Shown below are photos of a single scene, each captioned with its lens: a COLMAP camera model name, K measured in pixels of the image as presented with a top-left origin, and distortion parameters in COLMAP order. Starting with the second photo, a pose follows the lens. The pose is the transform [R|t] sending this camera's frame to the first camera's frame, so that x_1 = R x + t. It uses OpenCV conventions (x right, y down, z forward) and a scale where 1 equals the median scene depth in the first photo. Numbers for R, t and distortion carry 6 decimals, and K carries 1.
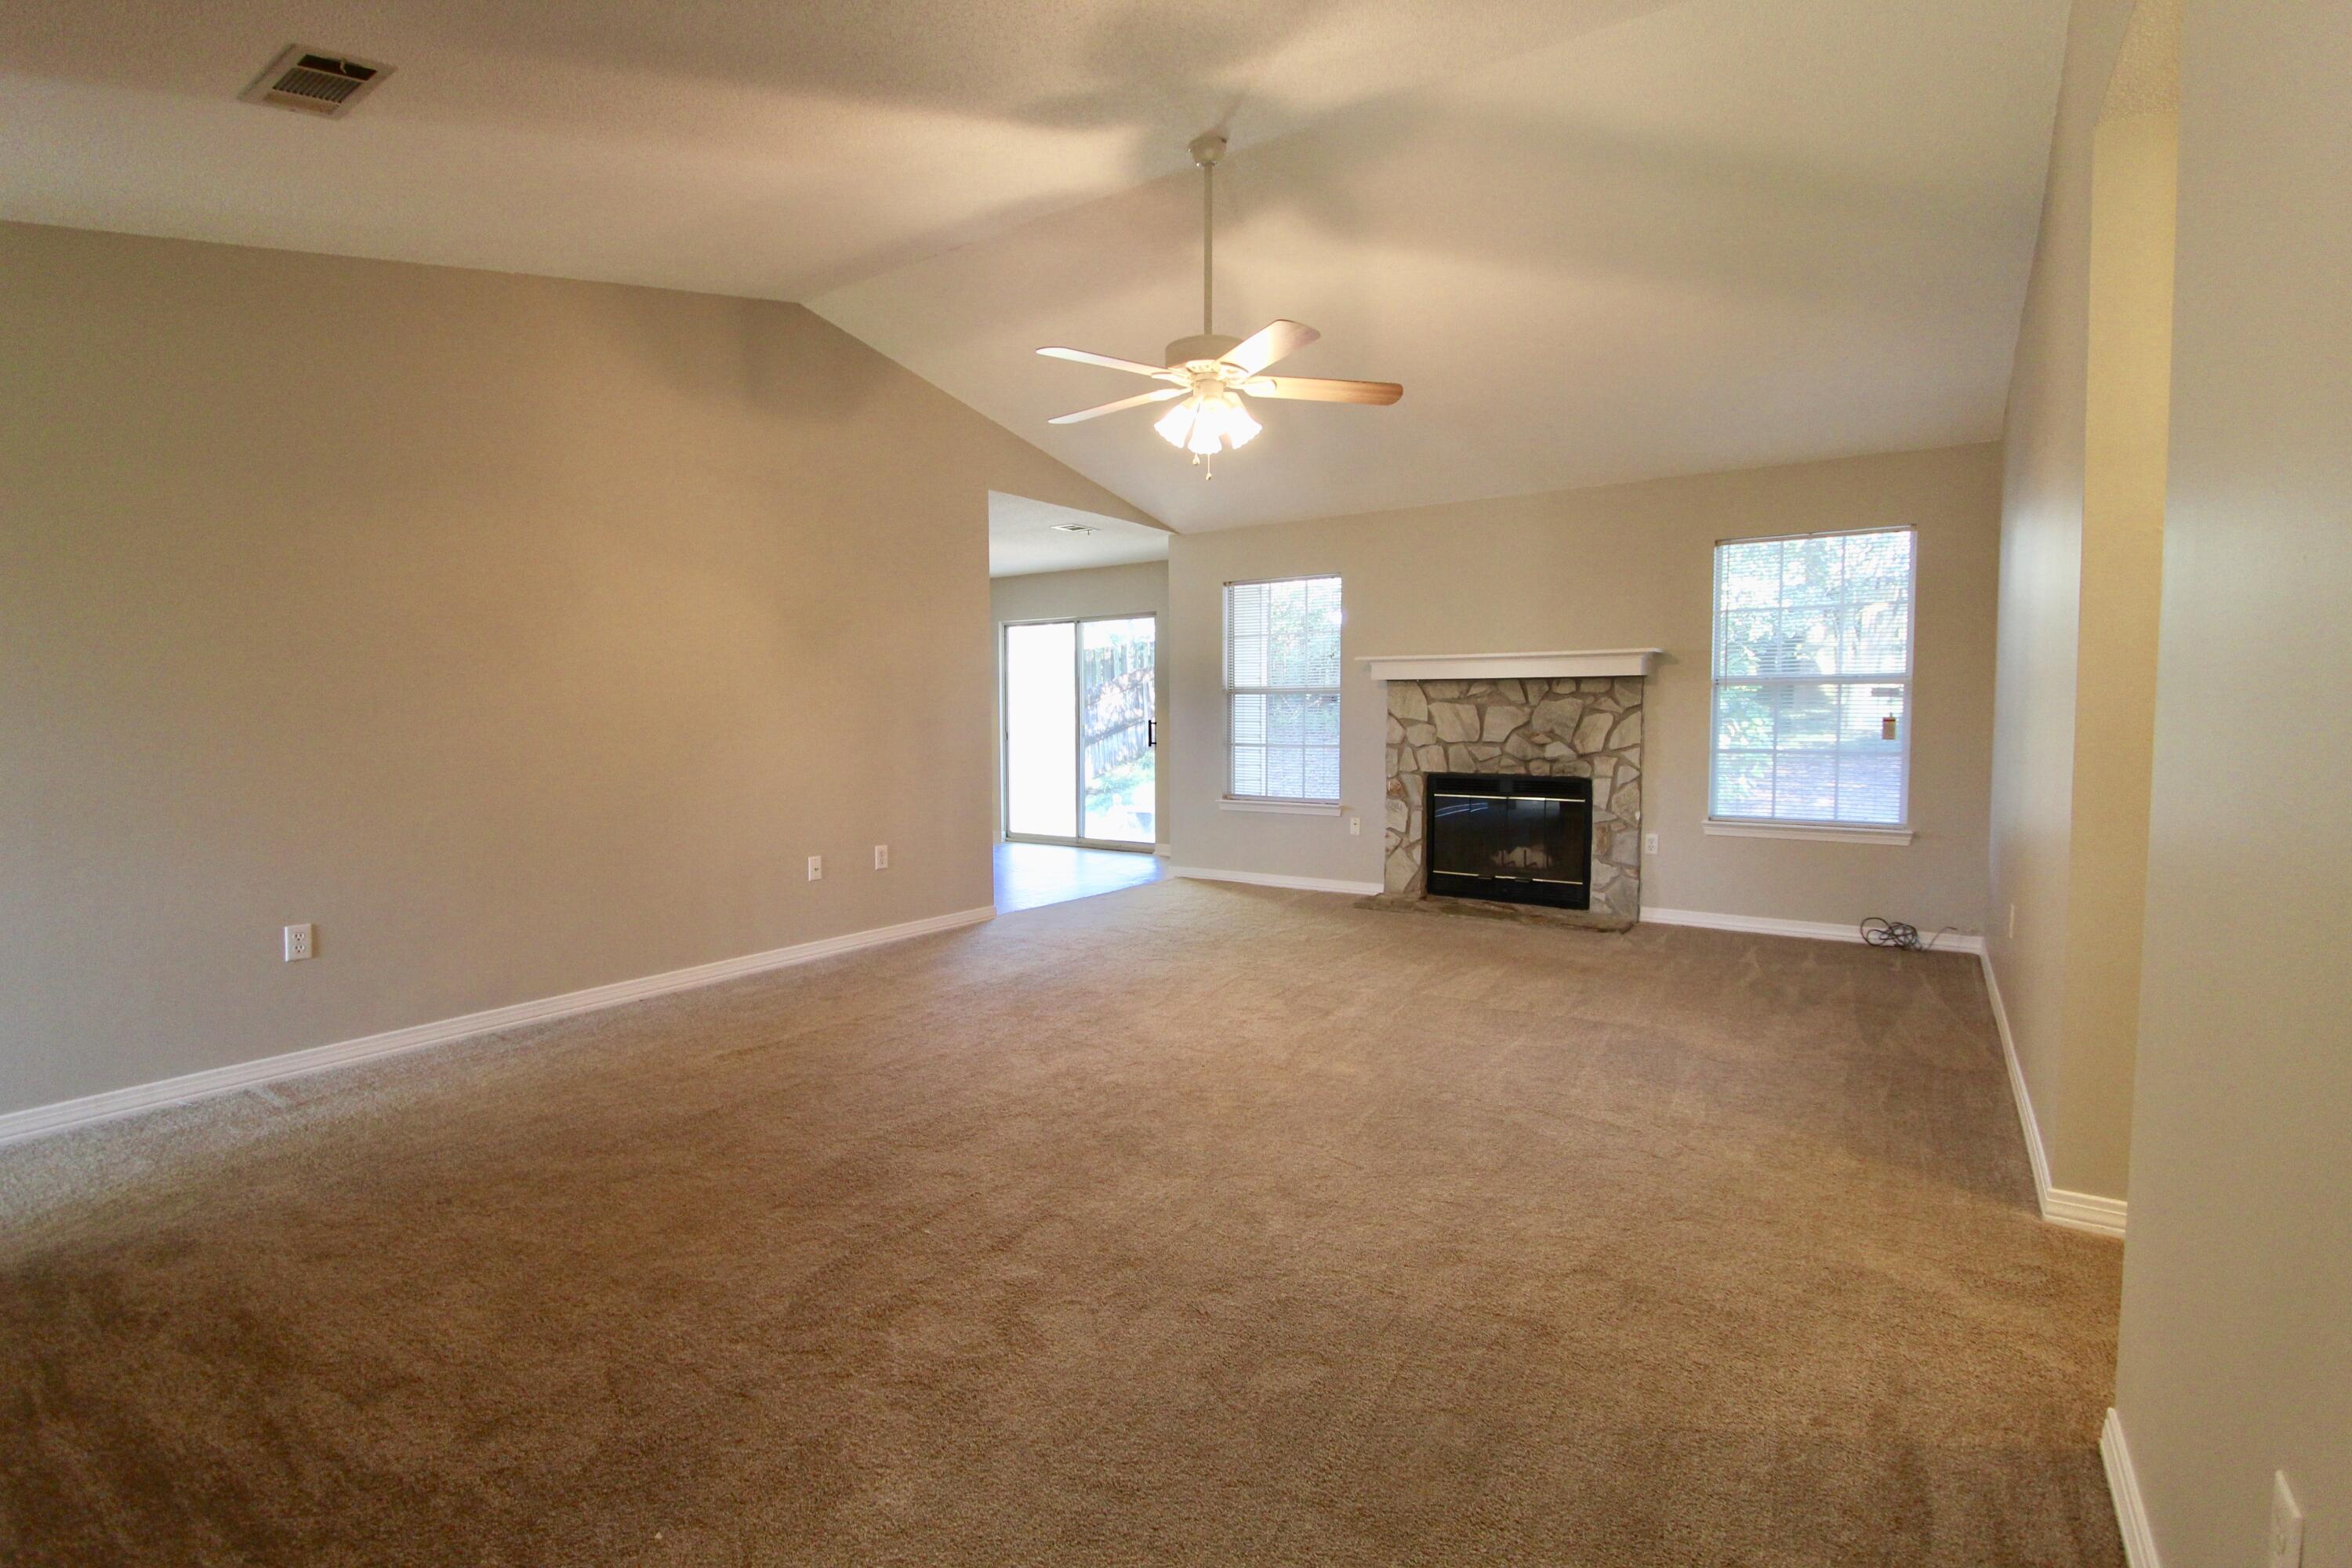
lens RADIAL K [[1088.9, 0, 1171.8], [0, 1088.9, 776.5], [0, 0, 1]] dist [-0.008922, 0.000000]
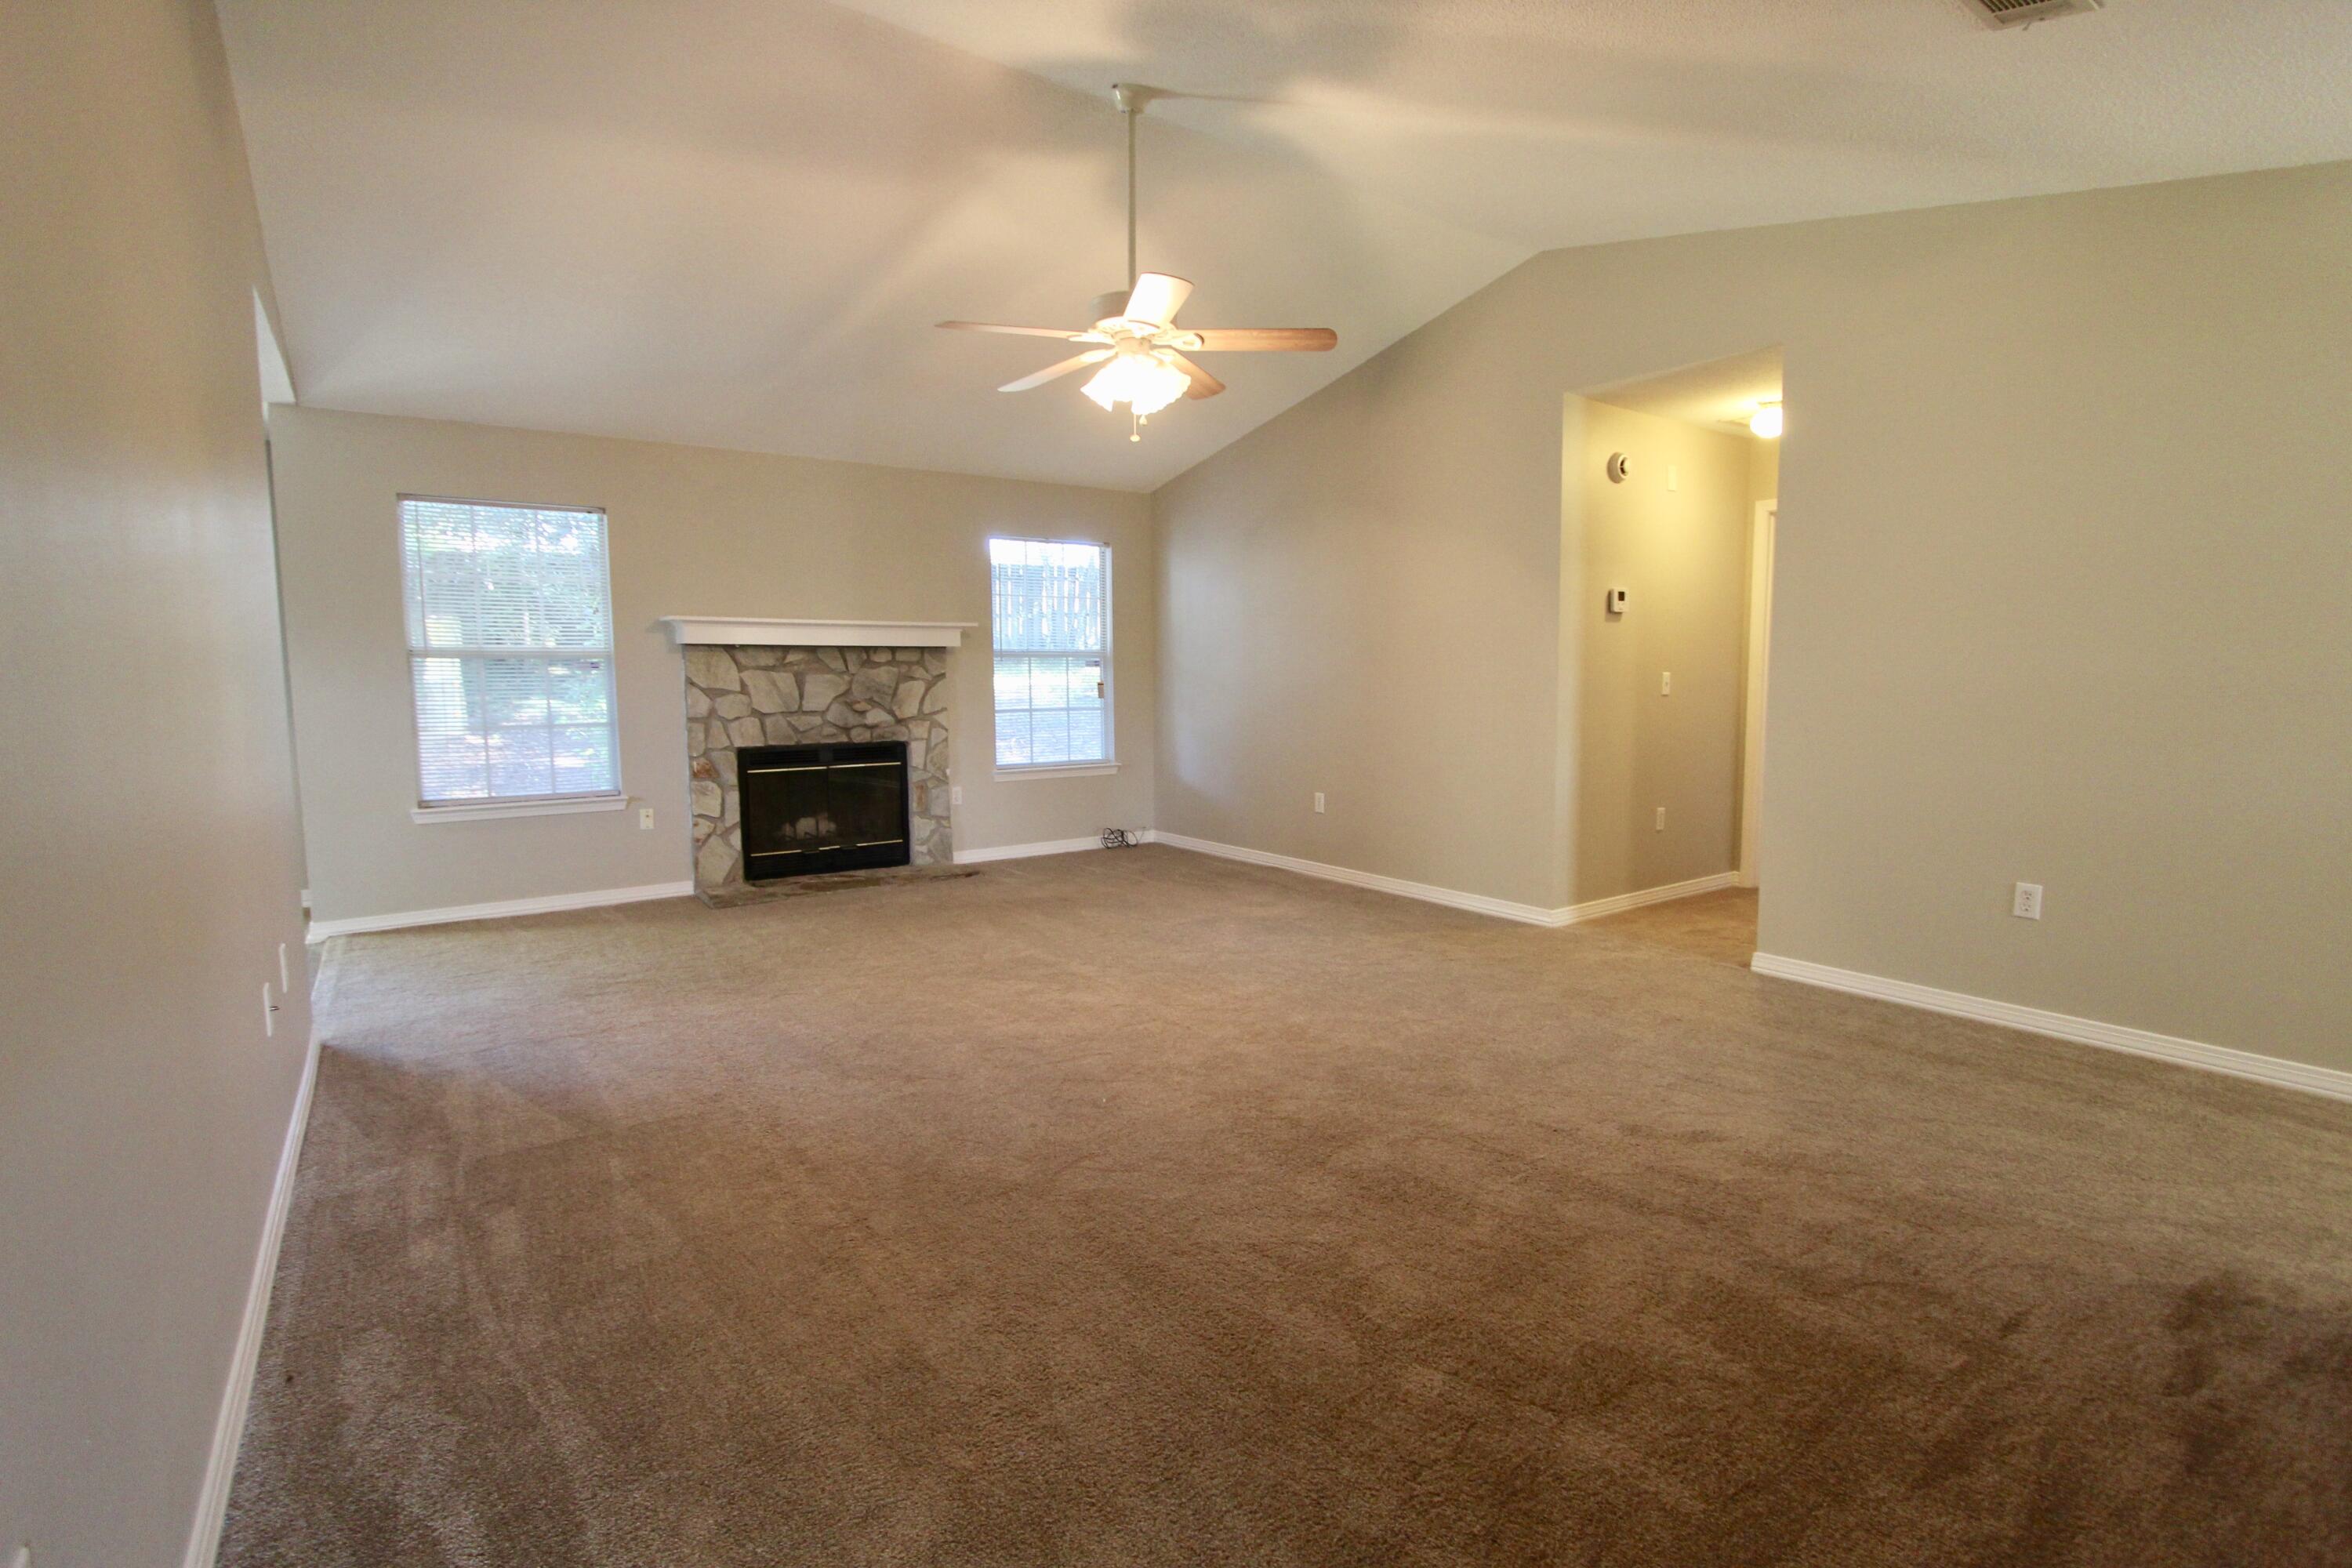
lens RADIAL K [[1088.9, 0, 1171.8], [0, 1088.9, 776.5], [0, 0, 1]] dist [-0.008922, 0.000000]
pose [[0.360583, -0.085671, 0.928784, -0.500255], [0.062985, 0.995736, 0.067394, -0.019046], [-0.930598, 0.034199, 0.364442, 0.352848]]
